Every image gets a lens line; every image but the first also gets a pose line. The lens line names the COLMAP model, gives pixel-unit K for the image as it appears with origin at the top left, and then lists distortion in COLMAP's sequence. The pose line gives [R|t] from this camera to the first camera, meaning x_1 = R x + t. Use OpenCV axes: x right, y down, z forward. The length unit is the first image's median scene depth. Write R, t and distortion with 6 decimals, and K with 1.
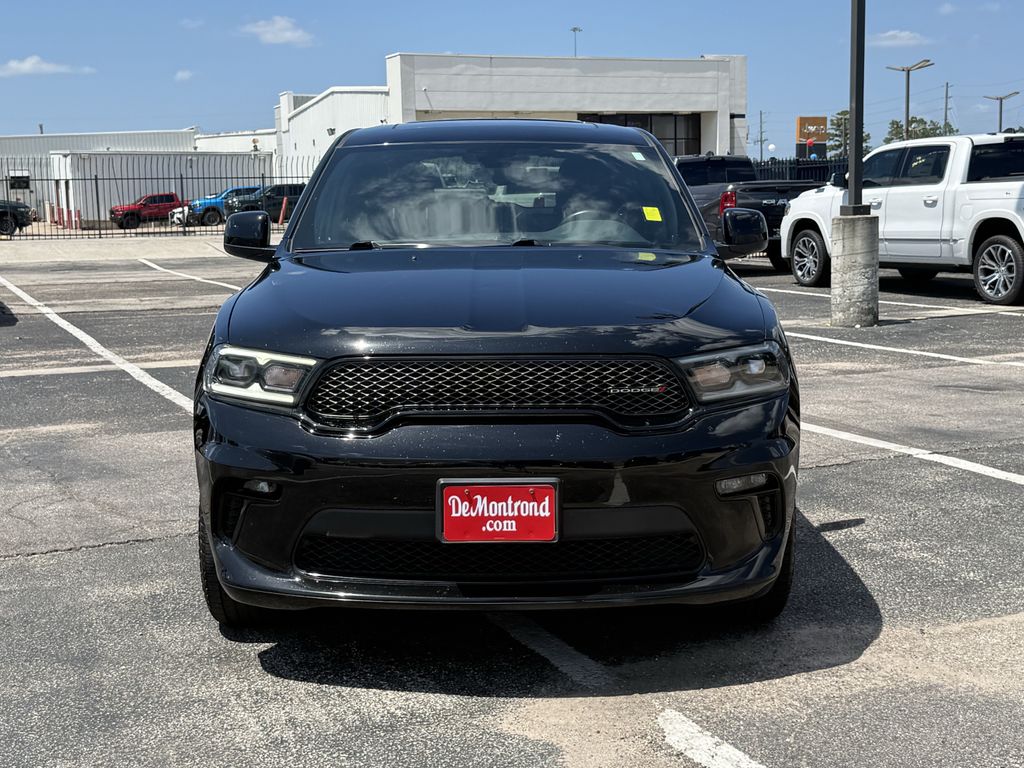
lens RADIAL K [[1535.4, 0, 513.4], [0, 1535.4, 390.5], [0, 0, 1]] dist [0.079226, 0.000000]
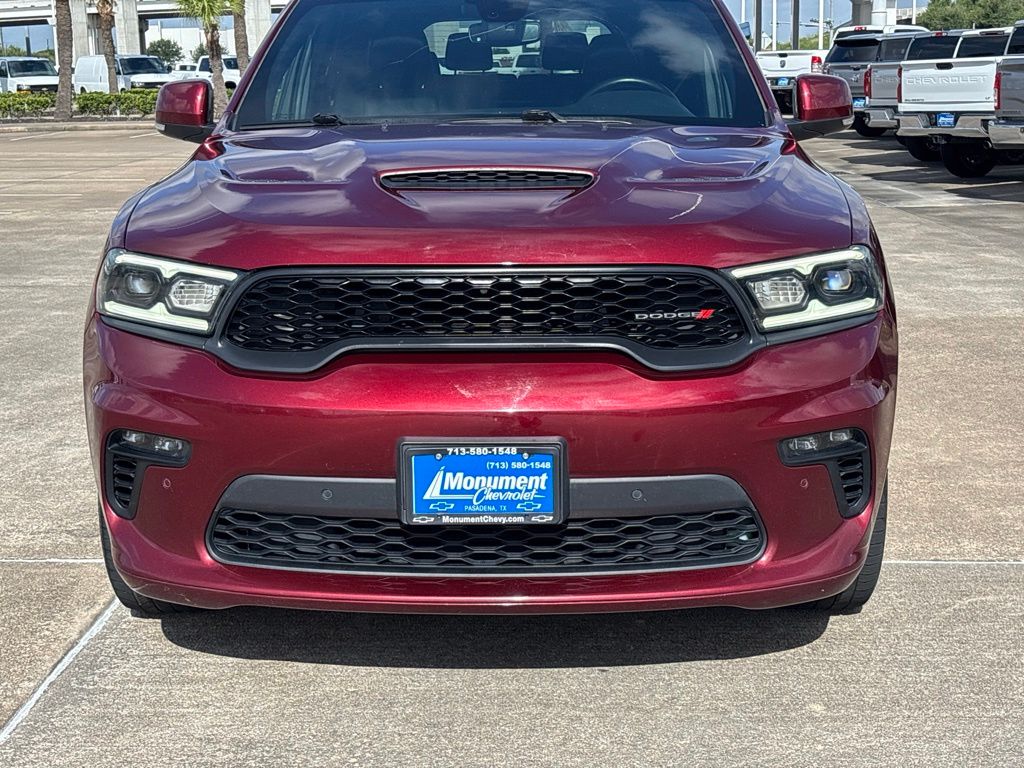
lens RADIAL K [[1535.4, 0, 533.1], [0, 1535.4, 399.4], [0, 0, 1]] dist [0.079226, 0.000000]
pose [[0.999549, 0.004264, -0.029724, 0.034574], [-0.002015, 0.997161, 0.075269, -0.014782], [0.029960, -0.075175, 0.996720, 0.263301]]
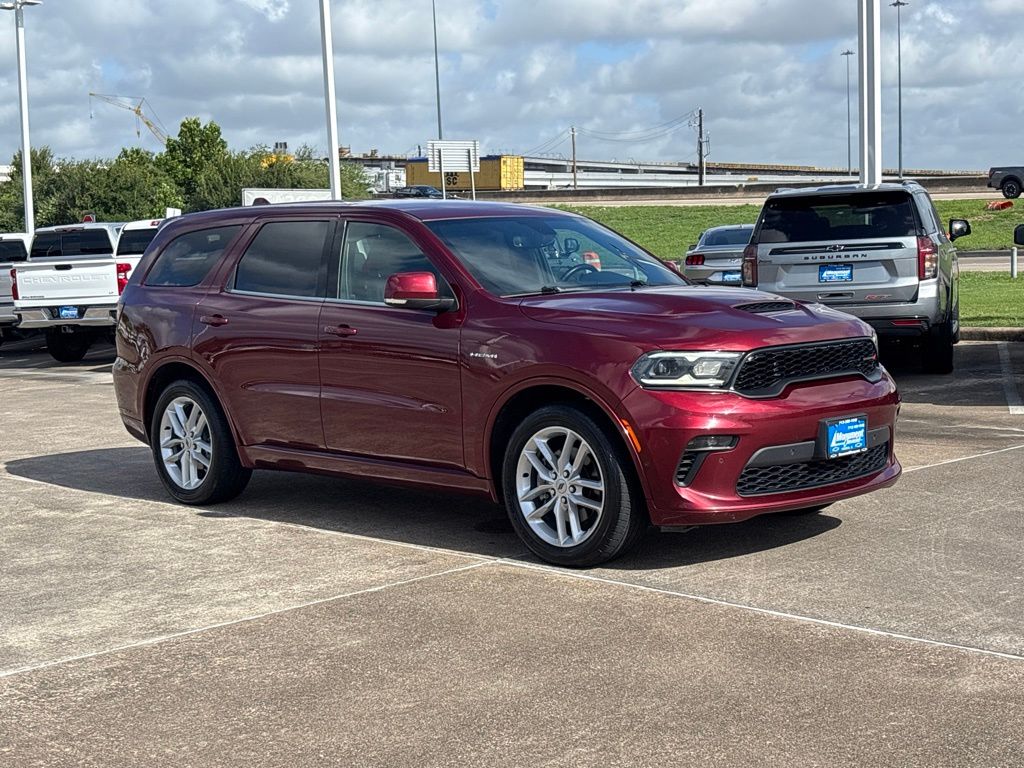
lens RADIAL K [[1535.4, 0, 505.9], [0, 1535.4, 383.3], [0, 0, 1]] dist [0.079226, 0.000000]
pose [[0.731348, -0.075748, 0.677785, -1.290318], [0.117888, 0.992894, -0.016241, 0.006817], [-0.671738, 0.091780, 0.735081, 0.041163]]
